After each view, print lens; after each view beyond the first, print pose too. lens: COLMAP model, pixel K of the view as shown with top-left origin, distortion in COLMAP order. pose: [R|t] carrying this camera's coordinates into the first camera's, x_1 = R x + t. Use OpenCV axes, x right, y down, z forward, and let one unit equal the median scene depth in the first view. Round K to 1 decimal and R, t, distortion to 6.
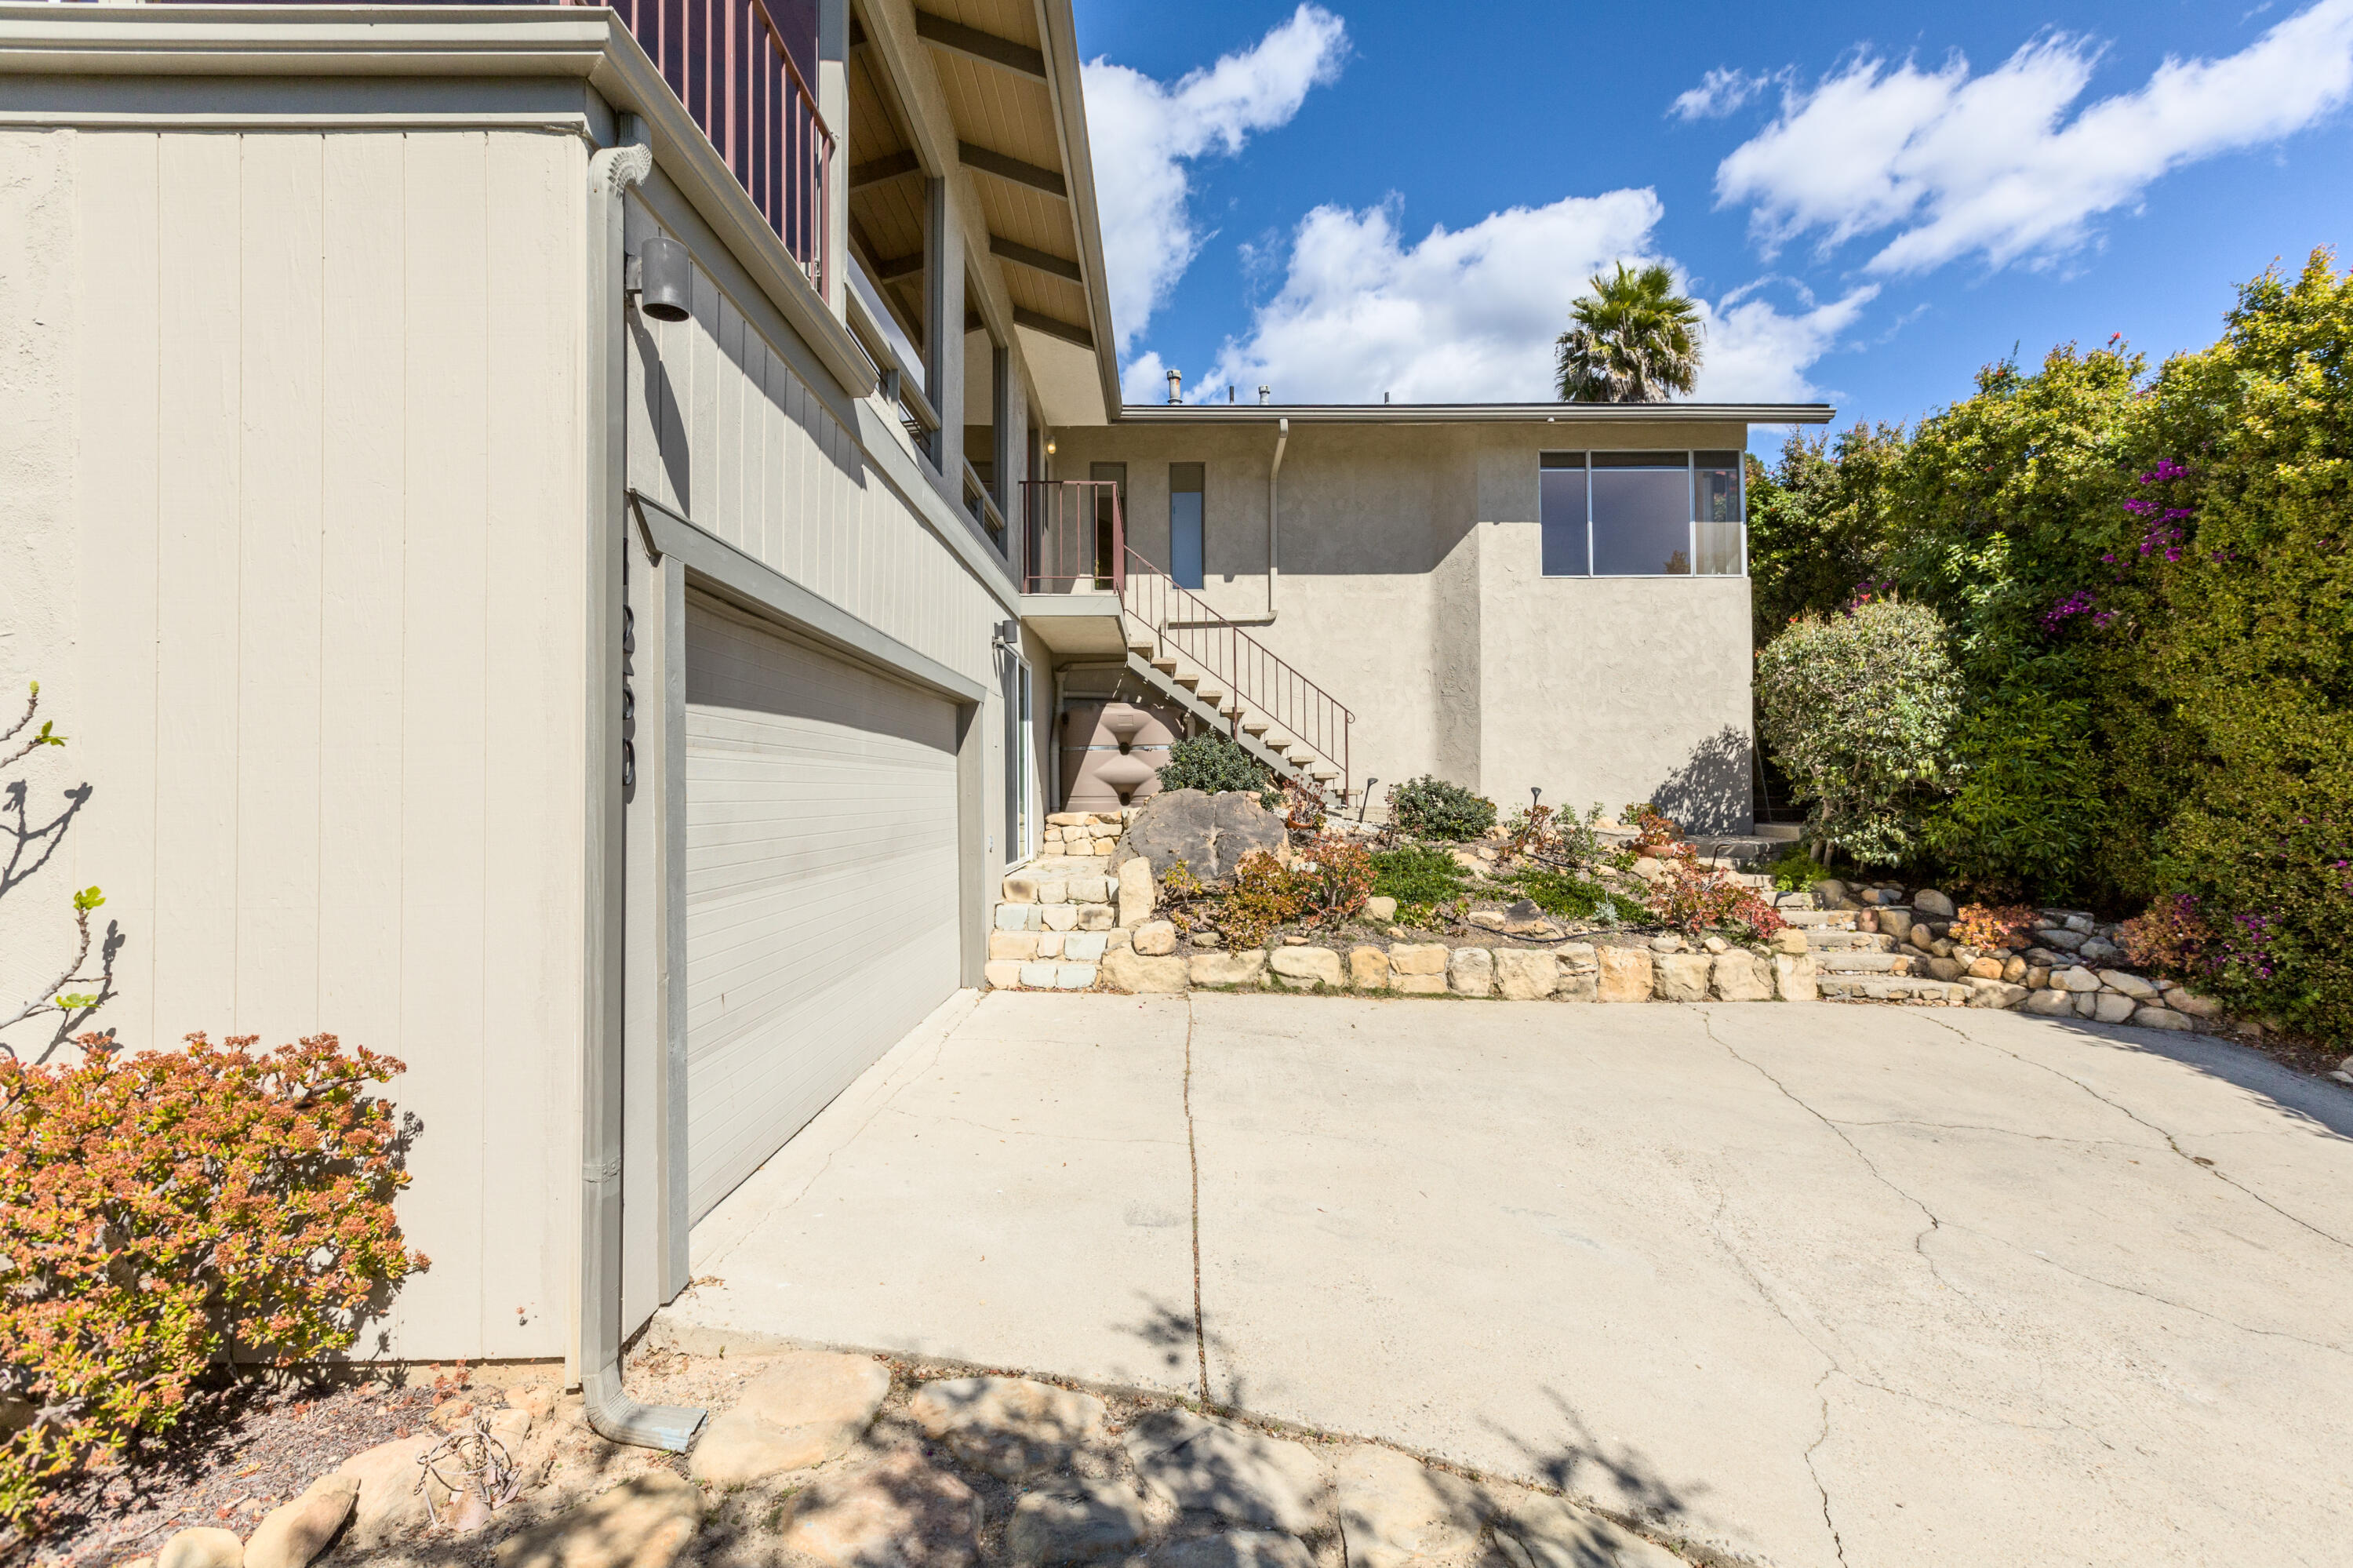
lens RADIAL K [[1108.4, 0, 1179.1], [0, 1108.4, 767.0], [0, 0, 1]] dist [0.003921, 0.000694]
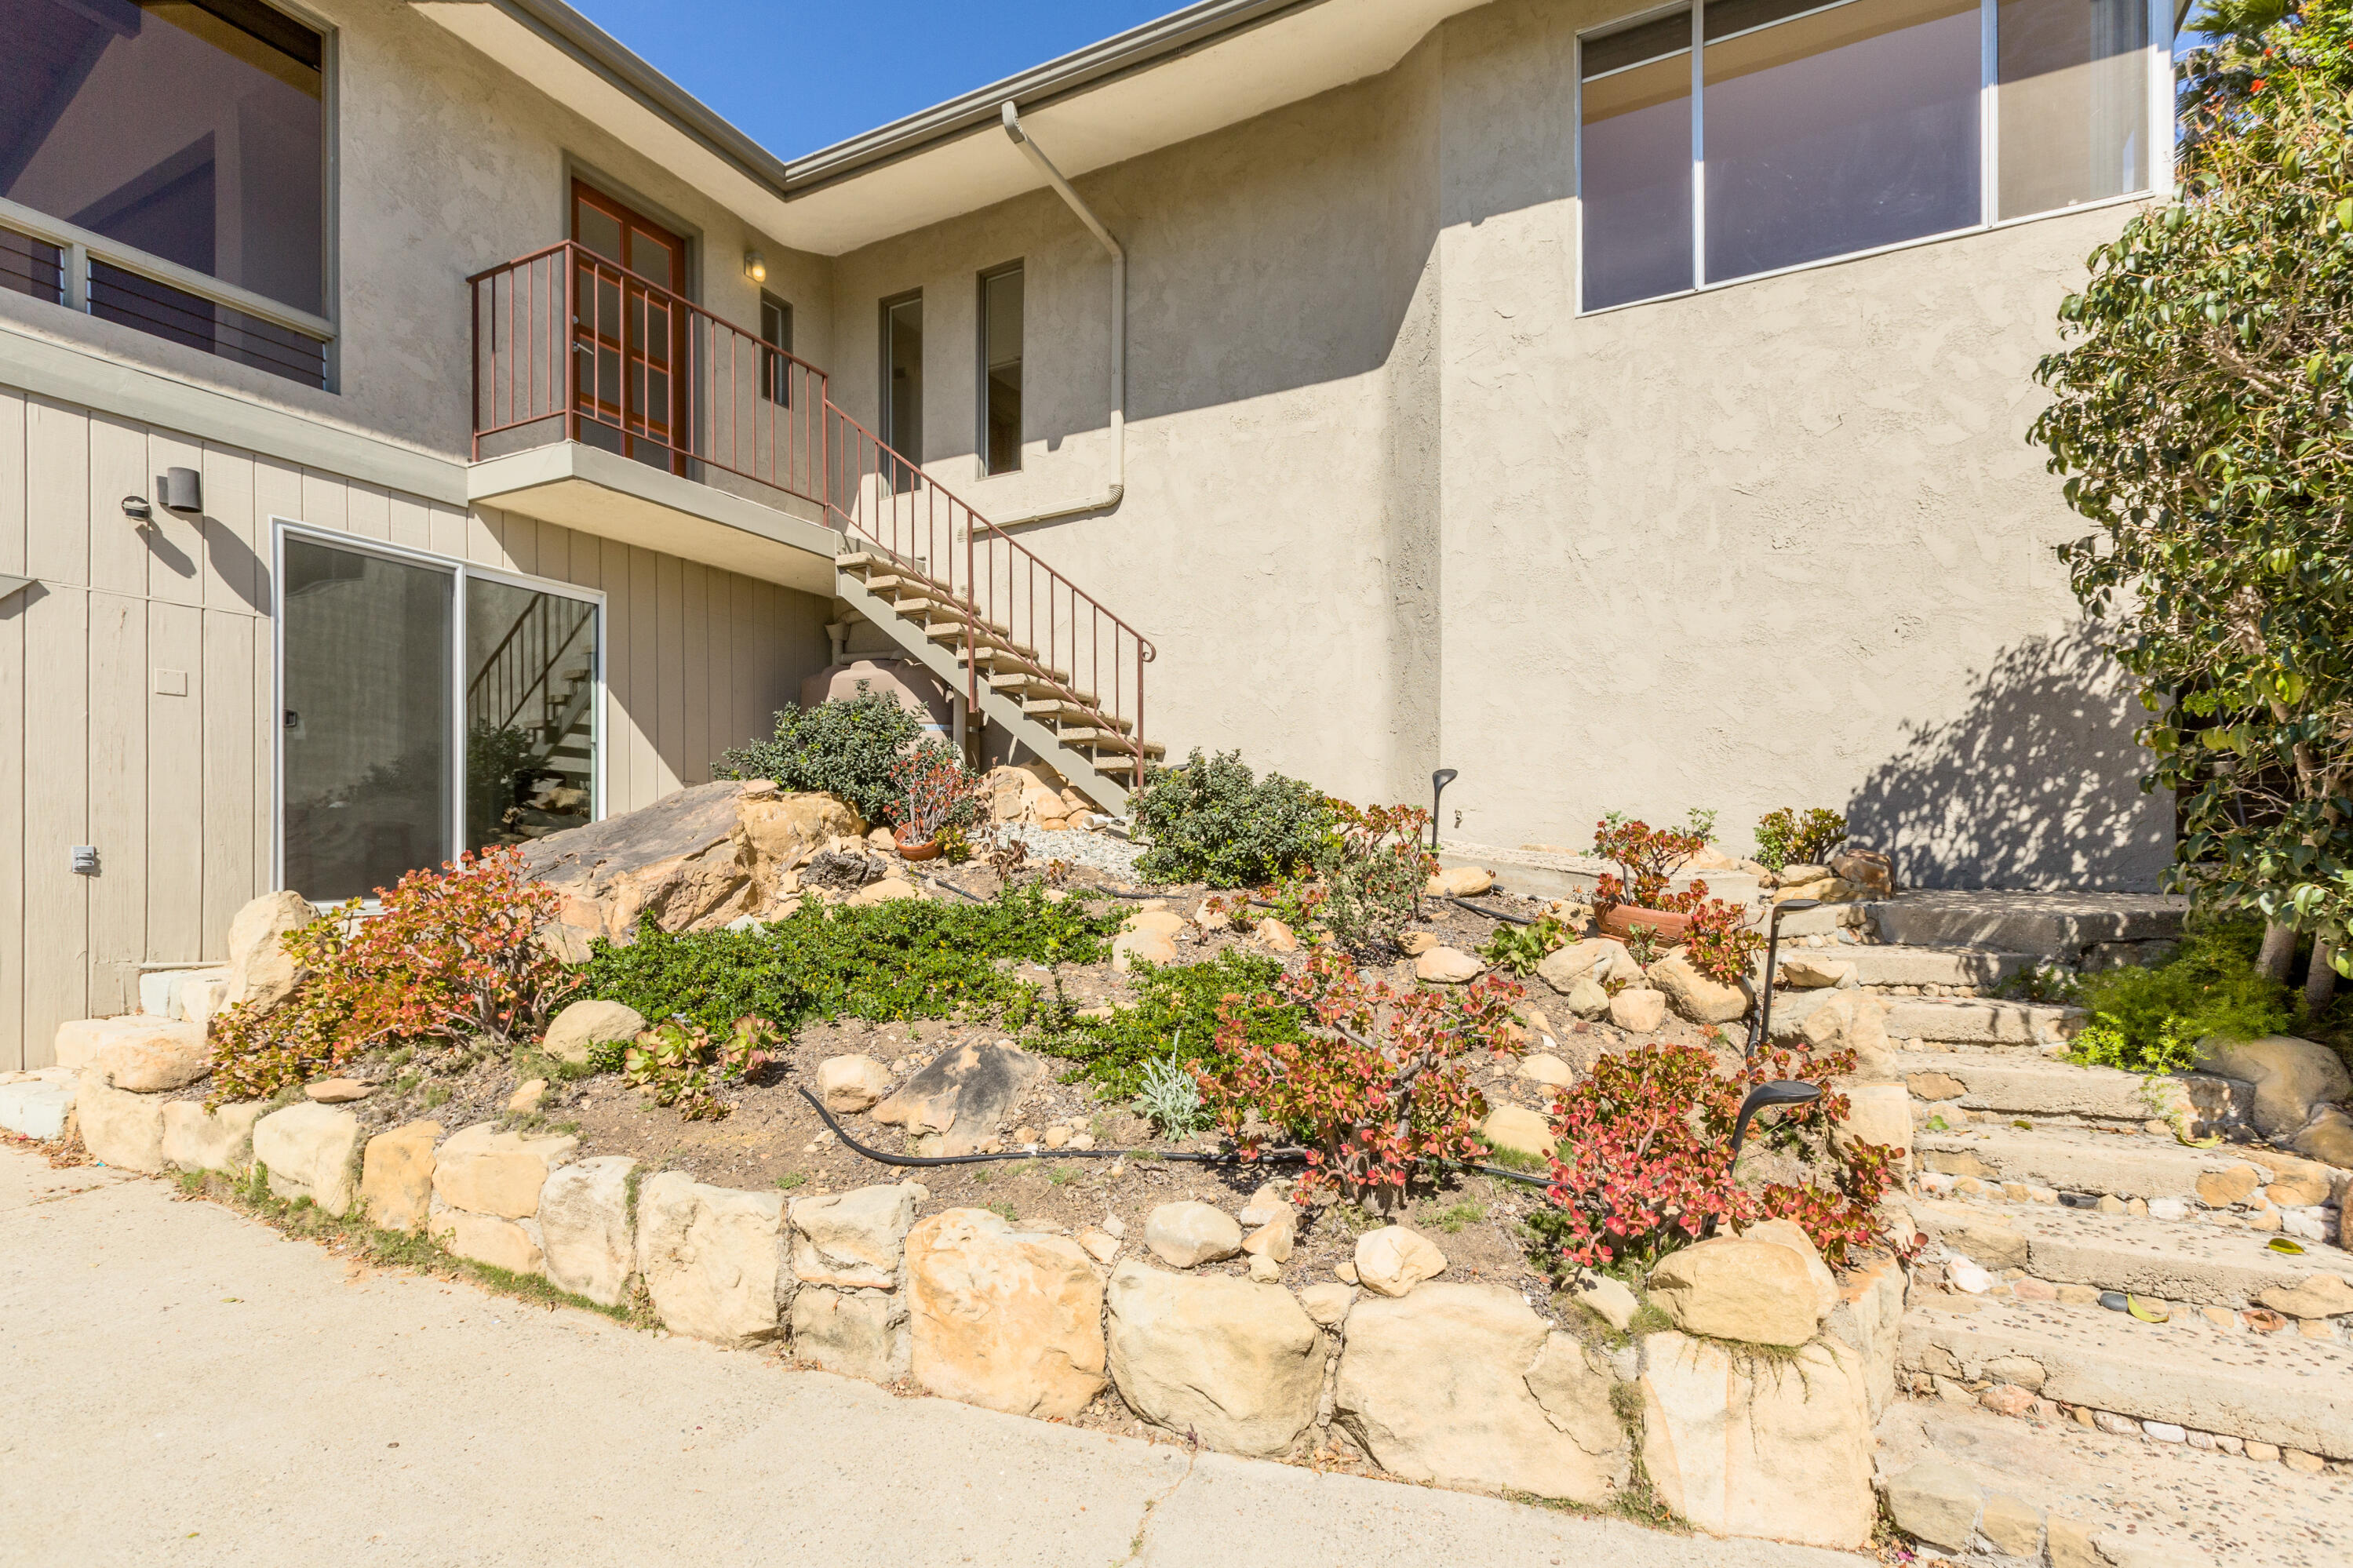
lens RADIAL K [[1112.1, 0, 1150.8], [0, 1112.1, 863.4], [0, 0, 1]] dist [0.002947, 0.000052]
pose [[0.883663, 0.011029, -0.467994, 0.472295], [0.005676, 0.999397, 0.034268, 0.044587], [0.468090, -0.032937, 0.883067, 0.617631]]
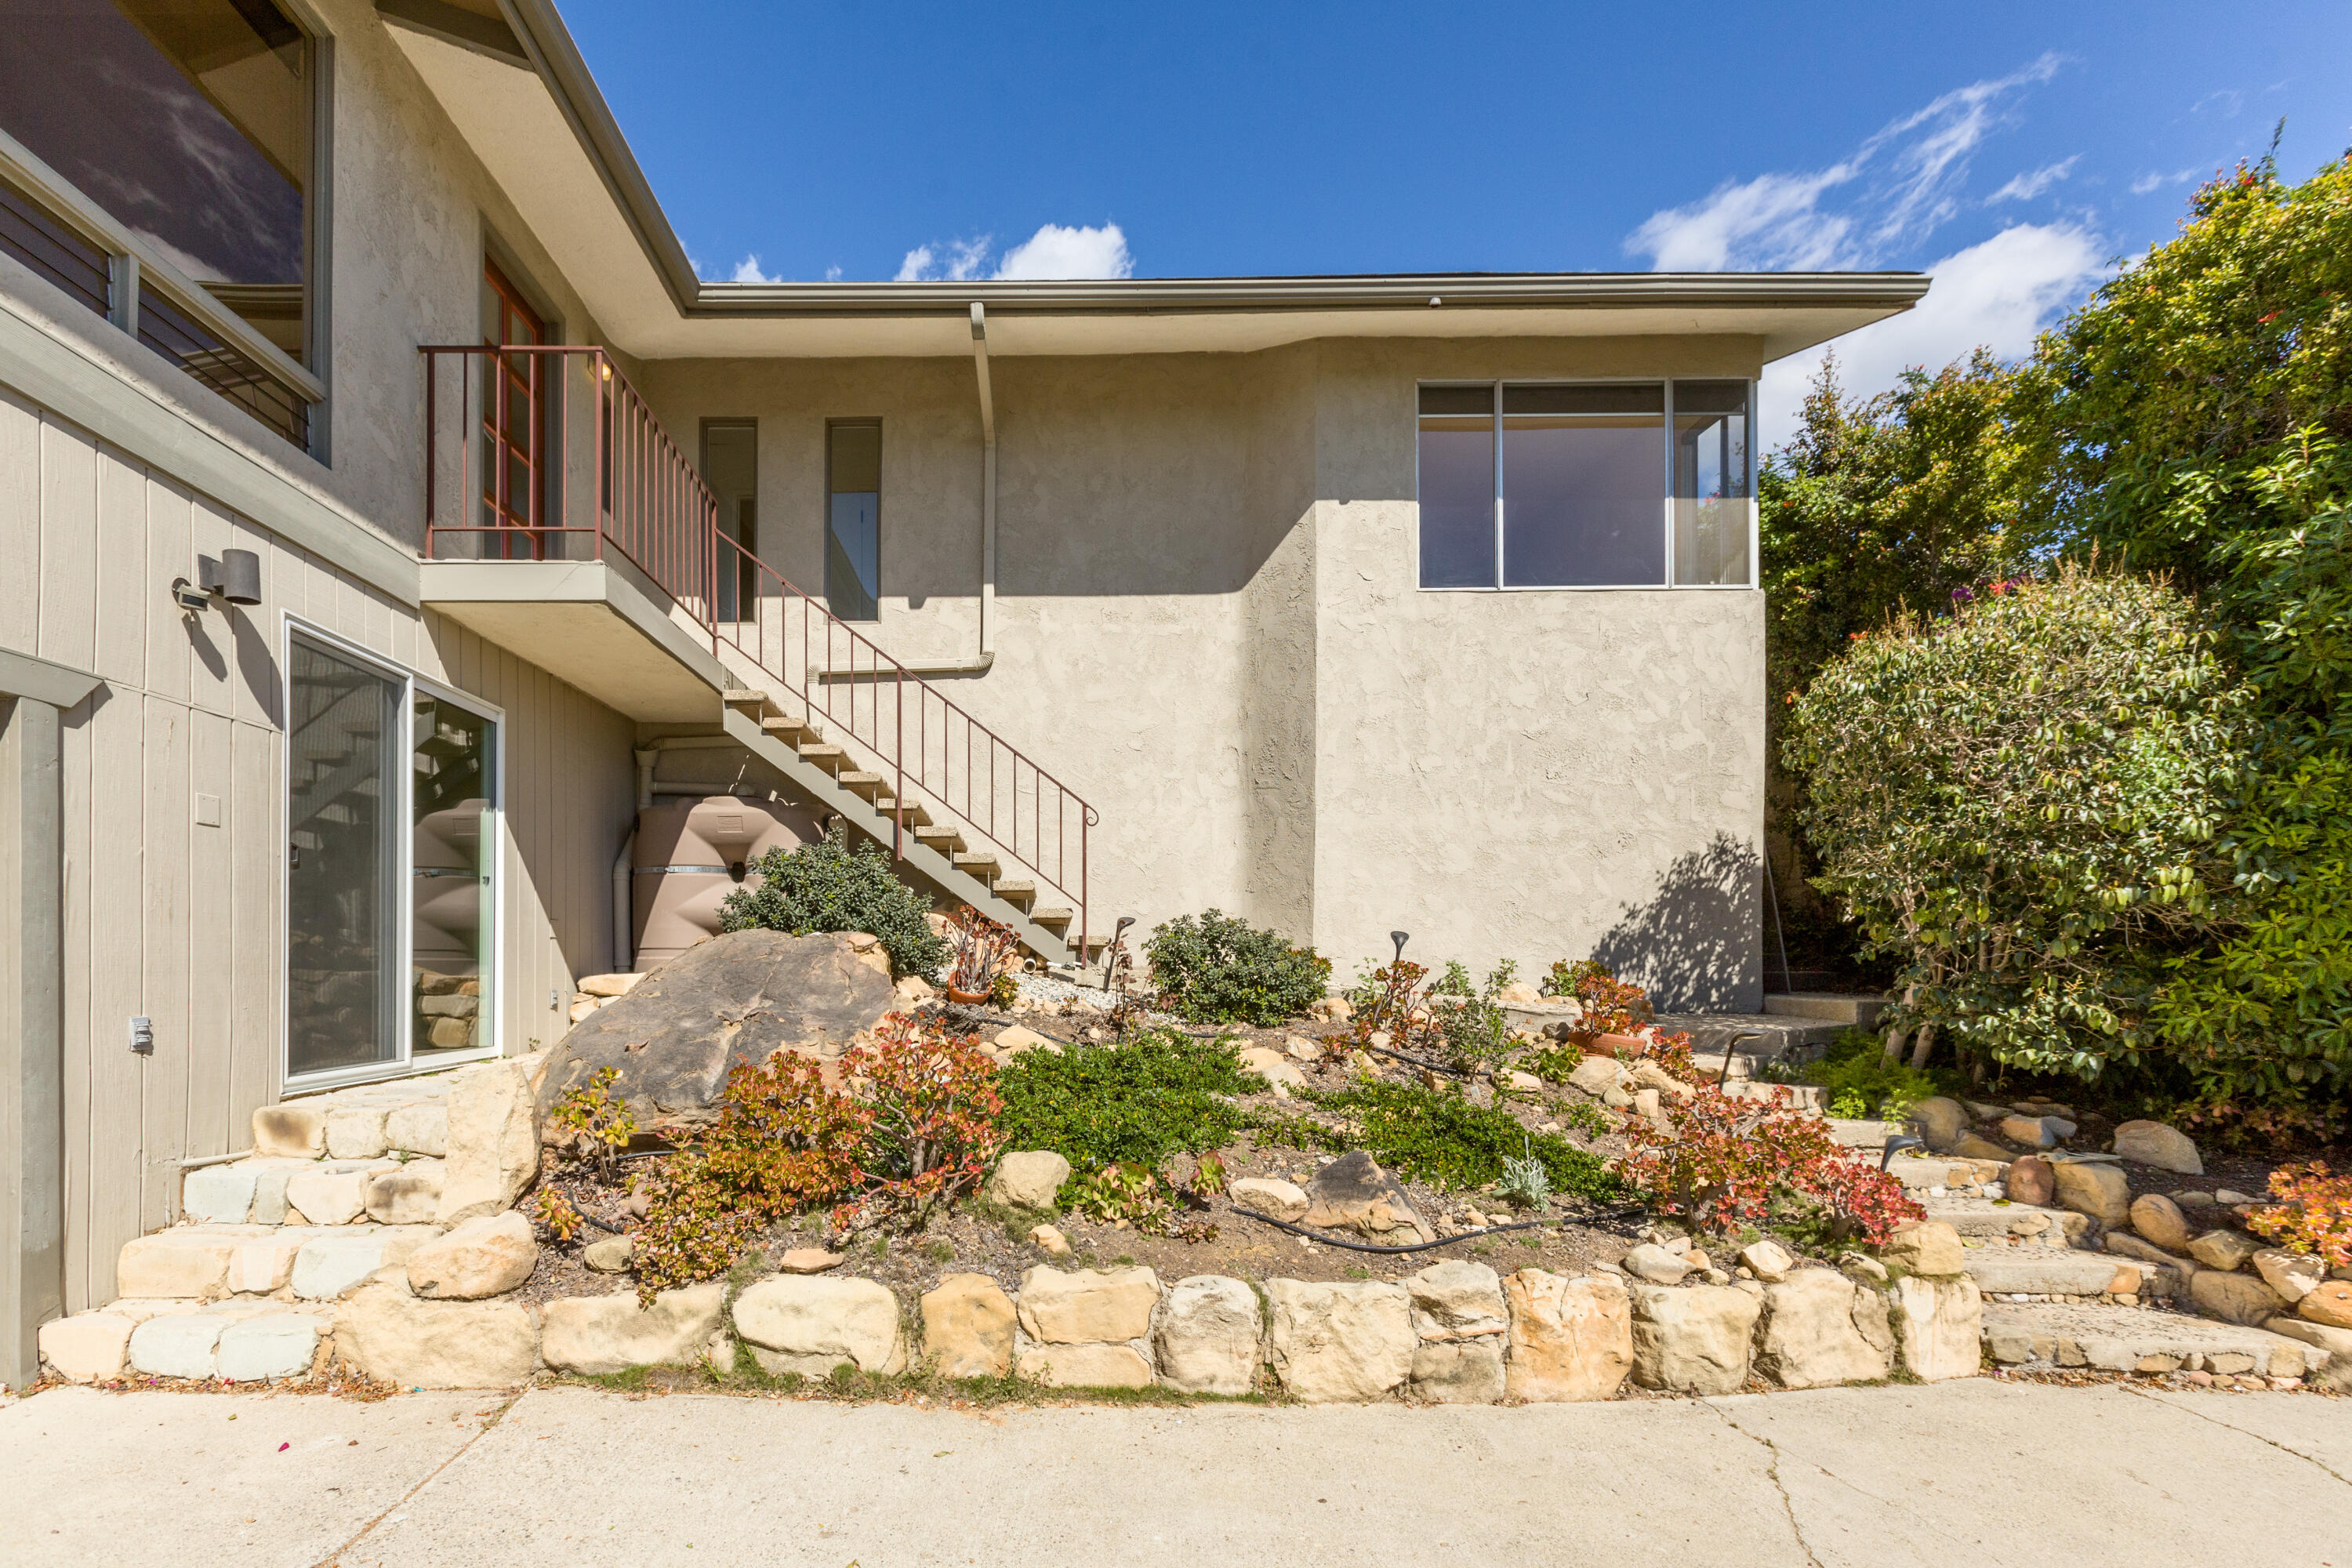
lens RADIAL K [[1120.8, 0, 1054.2], [0, 1120.8, 974.0], [0, 0, 1]] dist [0.002075, -0.000322]
pose [[0.999854, 0.001796, -0.016982, 0.167795], [-0.001250, 0.999484, 0.032092, 0.024471], [0.017031, -0.032066, 0.999341, 0.455783]]
